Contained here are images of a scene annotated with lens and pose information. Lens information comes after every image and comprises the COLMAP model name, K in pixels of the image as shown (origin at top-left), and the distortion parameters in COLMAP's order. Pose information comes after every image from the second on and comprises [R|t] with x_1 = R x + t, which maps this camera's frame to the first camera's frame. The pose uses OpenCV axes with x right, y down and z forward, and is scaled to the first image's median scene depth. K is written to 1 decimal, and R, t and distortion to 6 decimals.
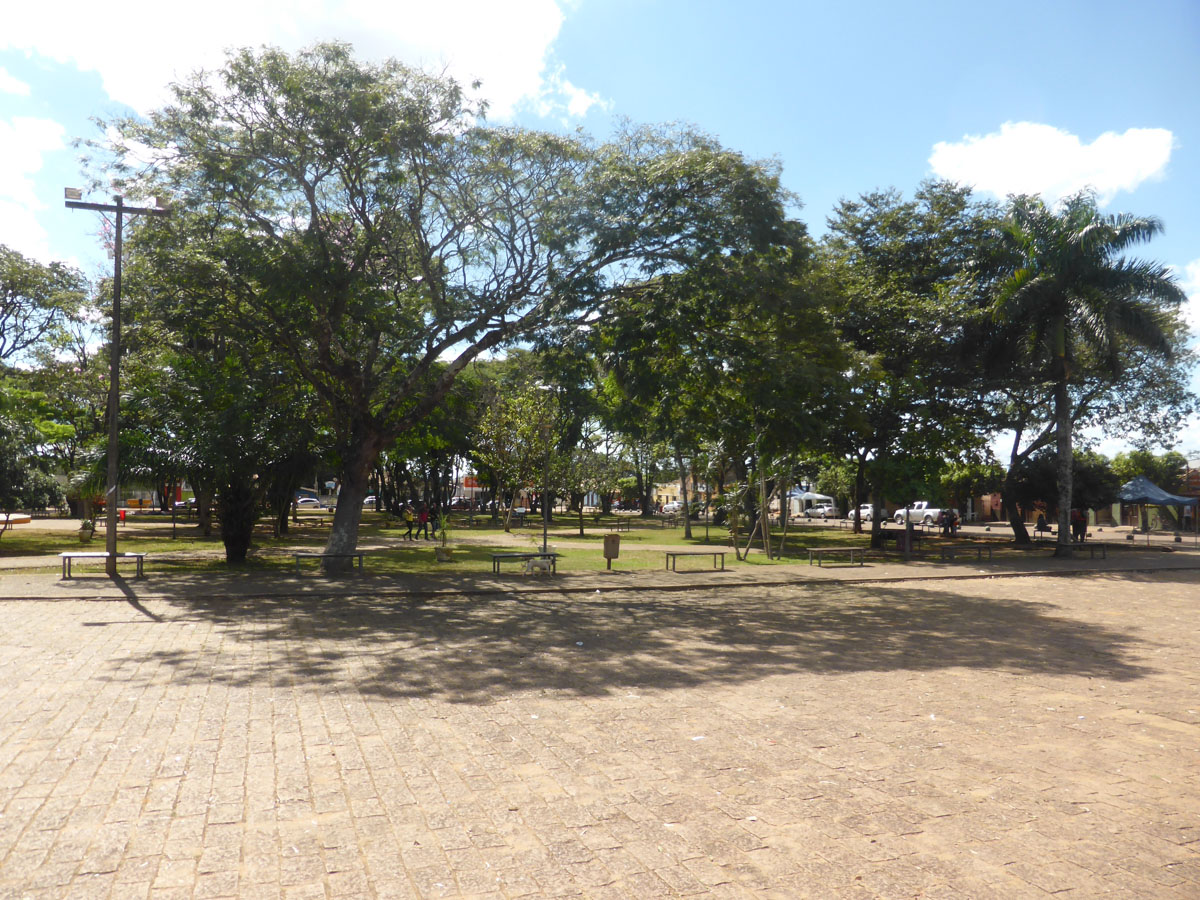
lens RADIAL K [[920.8, 0, 600.0], [0, 920.8, 450.0], [0, 0, 1]] dist [-0.100907, 0.118381]
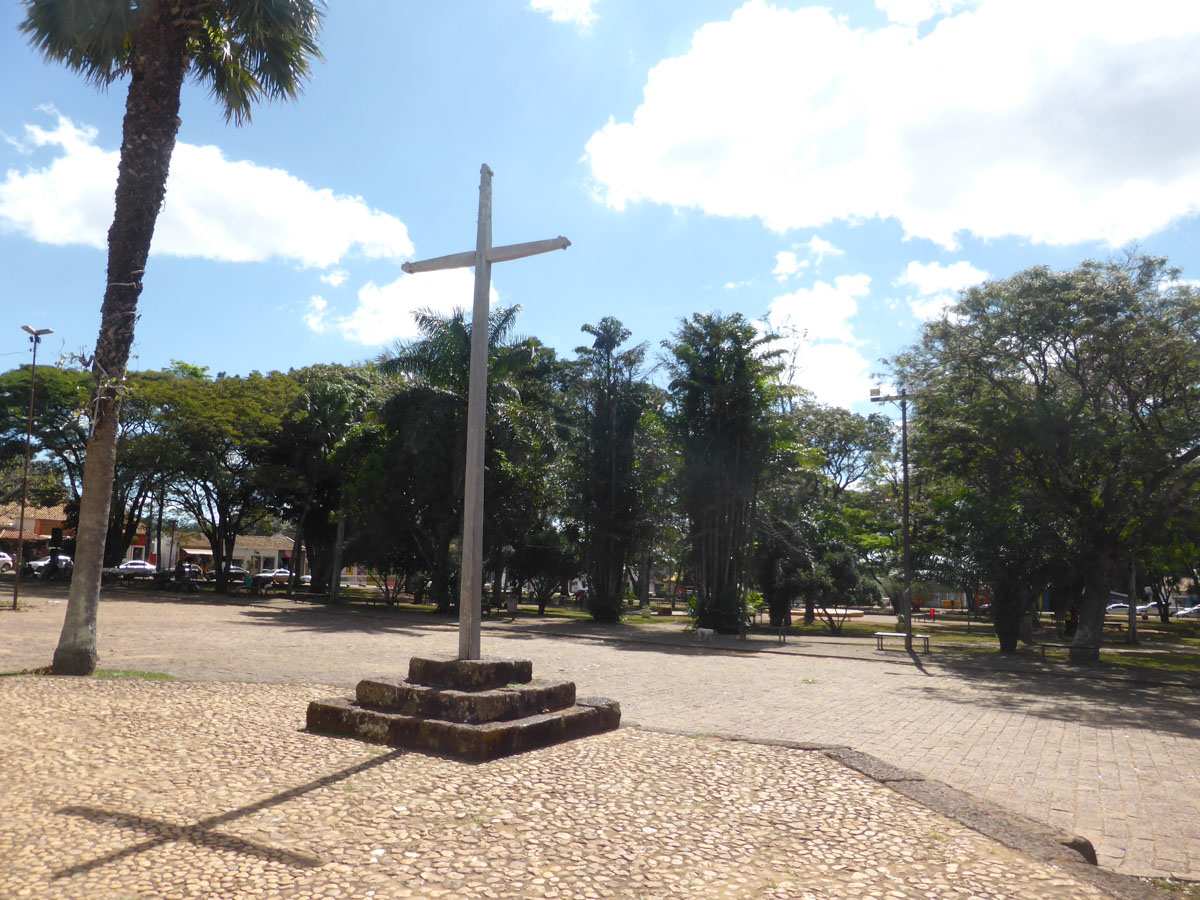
lens RADIAL K [[920.8, 0, 600.0], [0, 920.8, 450.0], [0, 0, 1]] dist [-0.100907, 0.118381]
pose [[0.663694, -0.089527, -0.742627, 0.225085], [0.004935, 0.993314, -0.115338, -0.013441], [0.747988, 0.072884, 0.659698, -0.330130]]
